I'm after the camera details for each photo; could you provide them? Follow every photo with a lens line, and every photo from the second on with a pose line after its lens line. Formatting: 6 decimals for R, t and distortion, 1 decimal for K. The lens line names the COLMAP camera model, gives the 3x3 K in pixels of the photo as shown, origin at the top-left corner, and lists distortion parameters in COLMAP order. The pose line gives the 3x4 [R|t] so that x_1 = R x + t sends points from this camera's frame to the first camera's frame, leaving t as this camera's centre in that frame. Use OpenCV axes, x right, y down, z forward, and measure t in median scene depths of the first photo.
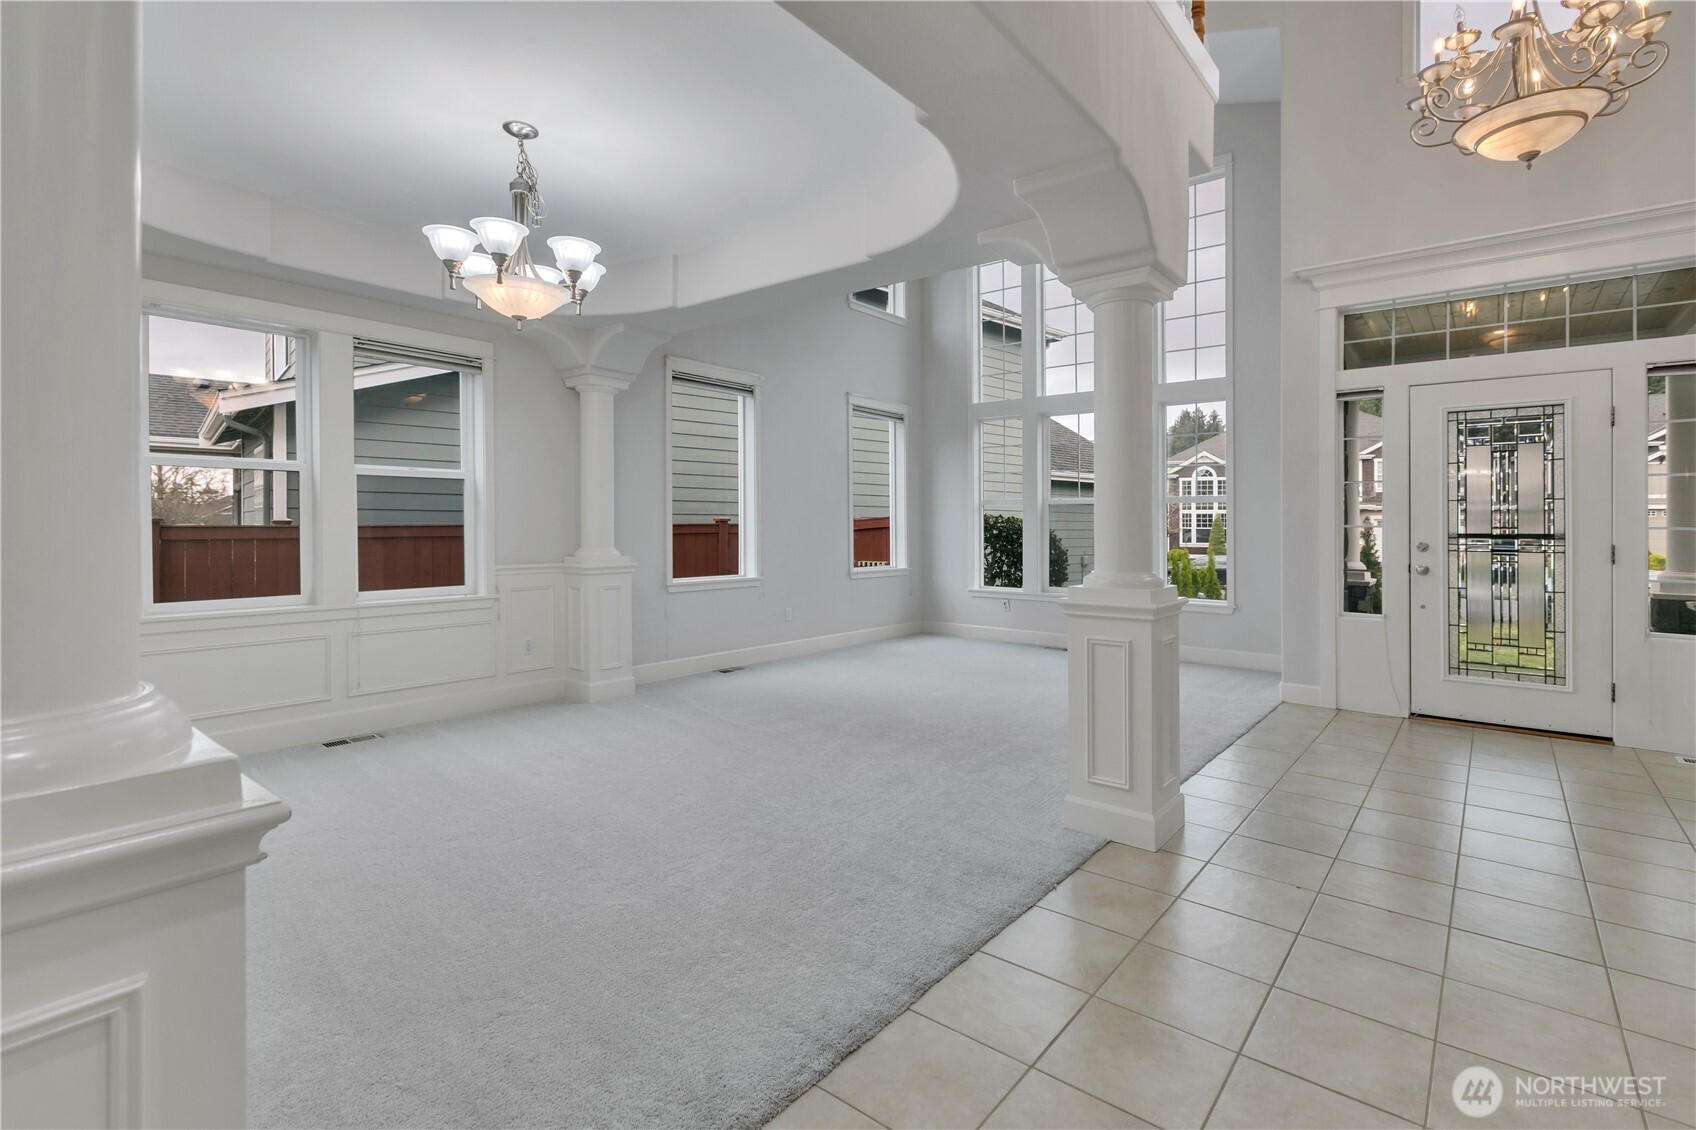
lens RADIAL K [[787.5, 0, 856.7], [0, 787.5, 531.7], [0, 0, 1]] dist [0.002135, 0.000367]
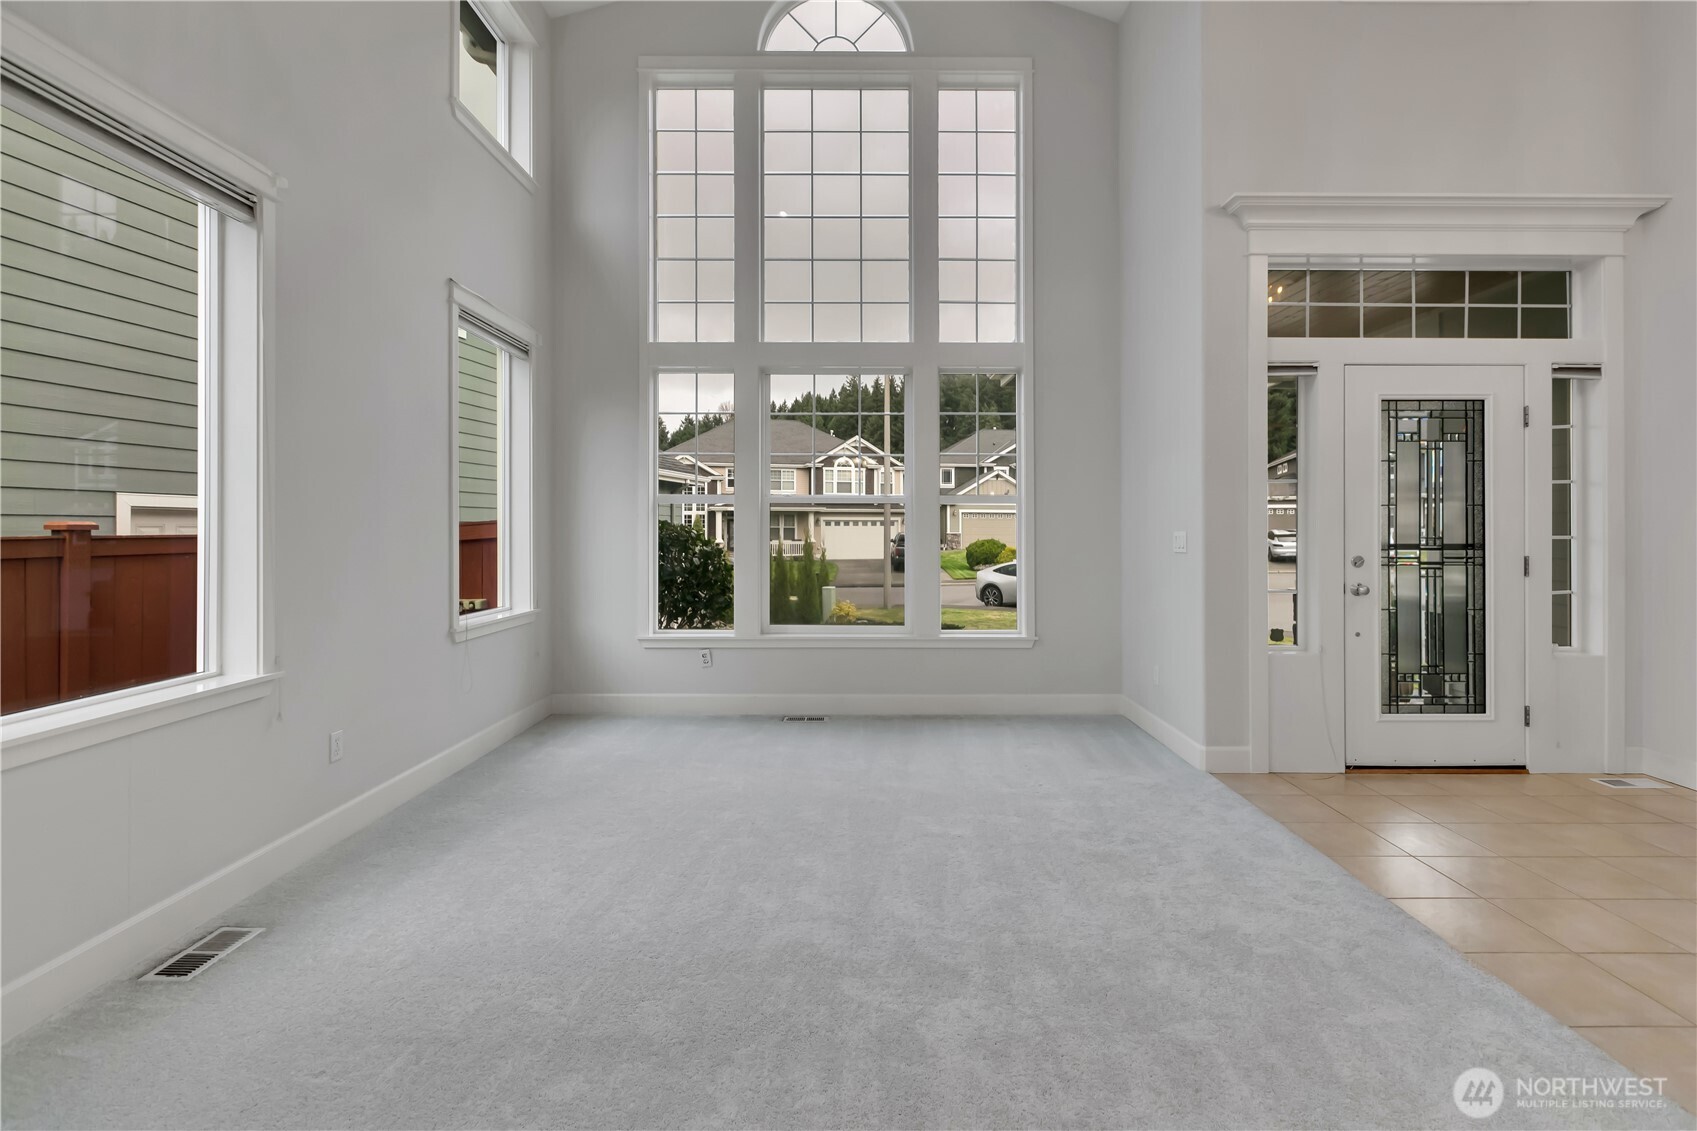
lens RADIAL K [[787.9, 0, 861.3], [0, 787.9, 516.7], [0, 0, 1]] dist [0.002135, 0.000367]
pose [[0.773866, 0.003050, 0.633342, -0.202649], [0.009291, 0.999826, -0.016167, -0.018915], [-0.633281, 0.018395, 0.773703, 0.689650]]
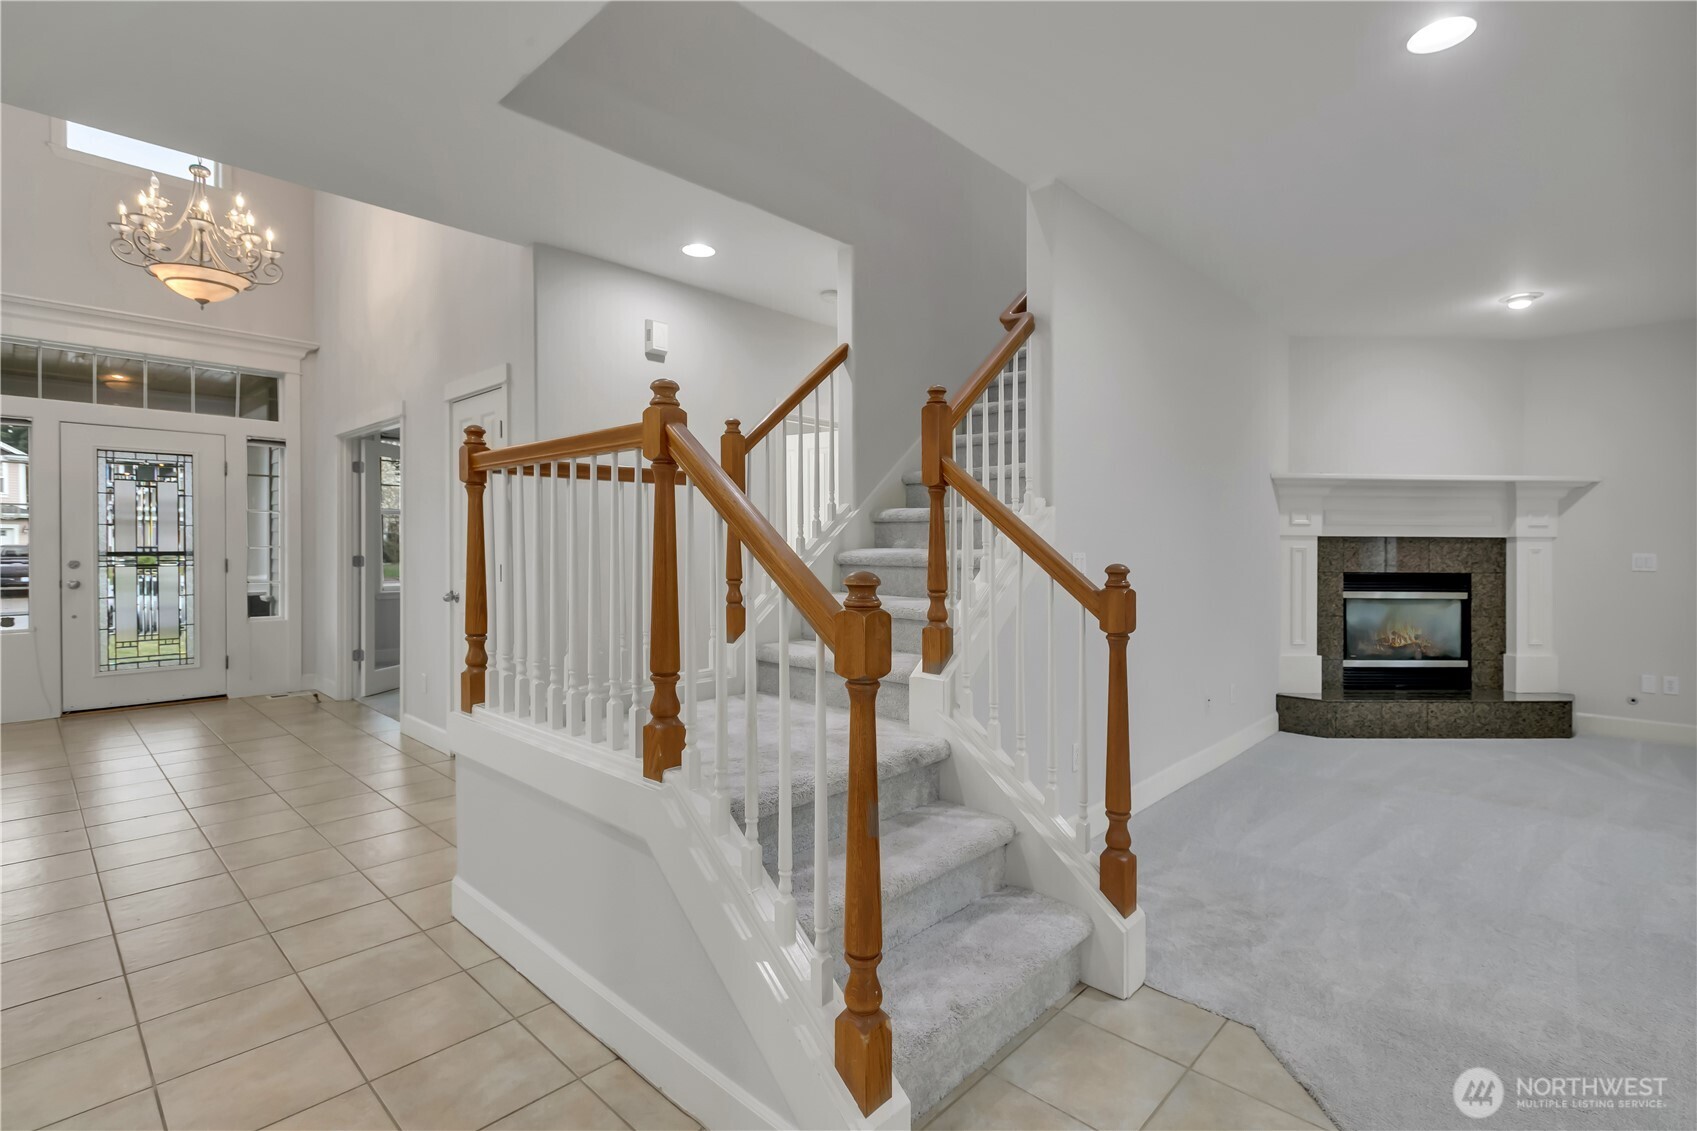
lens RADIAL K [[787.9, 0, 856.7], [0, 787.9, 544.1], [0, 0, 1]] dist [0.002135, 0.000367]
pose [[0.067006, -0.005868, 0.997735, -0.345871], [0.001247, 0.999982, 0.005797, -0.015432], [-0.997752, 0.000856, 0.067013, -0.206616]]
